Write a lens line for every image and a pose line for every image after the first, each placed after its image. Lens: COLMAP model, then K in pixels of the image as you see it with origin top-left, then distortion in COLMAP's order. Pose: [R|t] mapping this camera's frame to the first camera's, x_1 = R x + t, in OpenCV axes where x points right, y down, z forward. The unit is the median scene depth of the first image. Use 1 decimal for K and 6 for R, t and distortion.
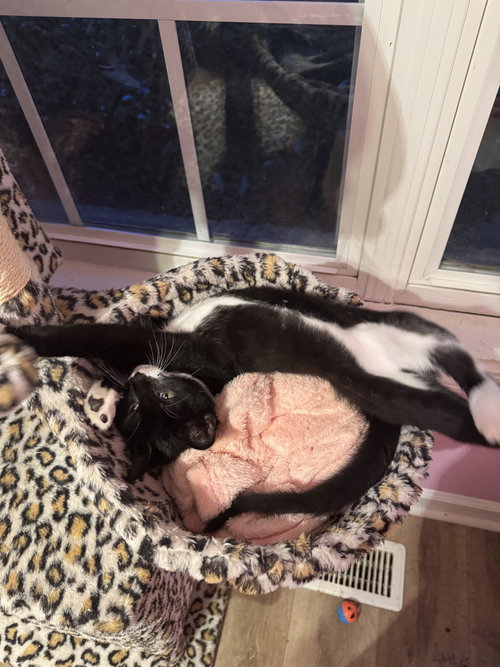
lens RADIAL K [[456.3, 0, 250.0], [0, 456.3, 333.5], [0, 0, 1]] dist [0.002549, -0.071278]
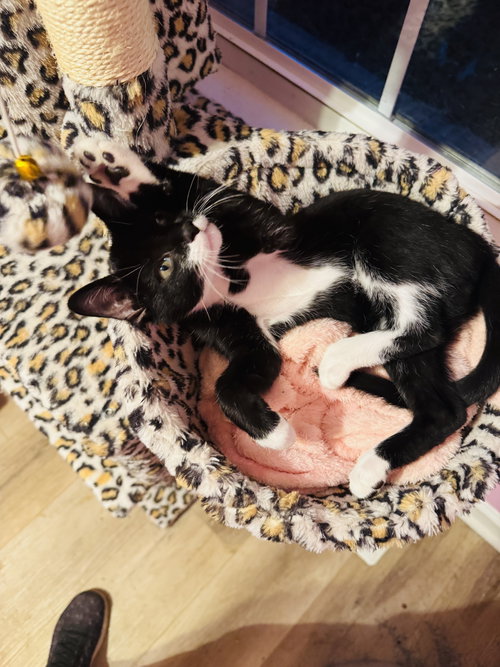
lens RADIAL K [[466.0, 0, 250.0], [0, 466.0, 333.5], [0, 0, 1]] dist [-0.042900, -0.003782]
pose [[0.857894, 0.491055, -0.151269, 0.017908], [-0.431053, 0.848032, 0.308277, -0.038691], [0.279662, -0.199264, 0.939193, 0.149063]]
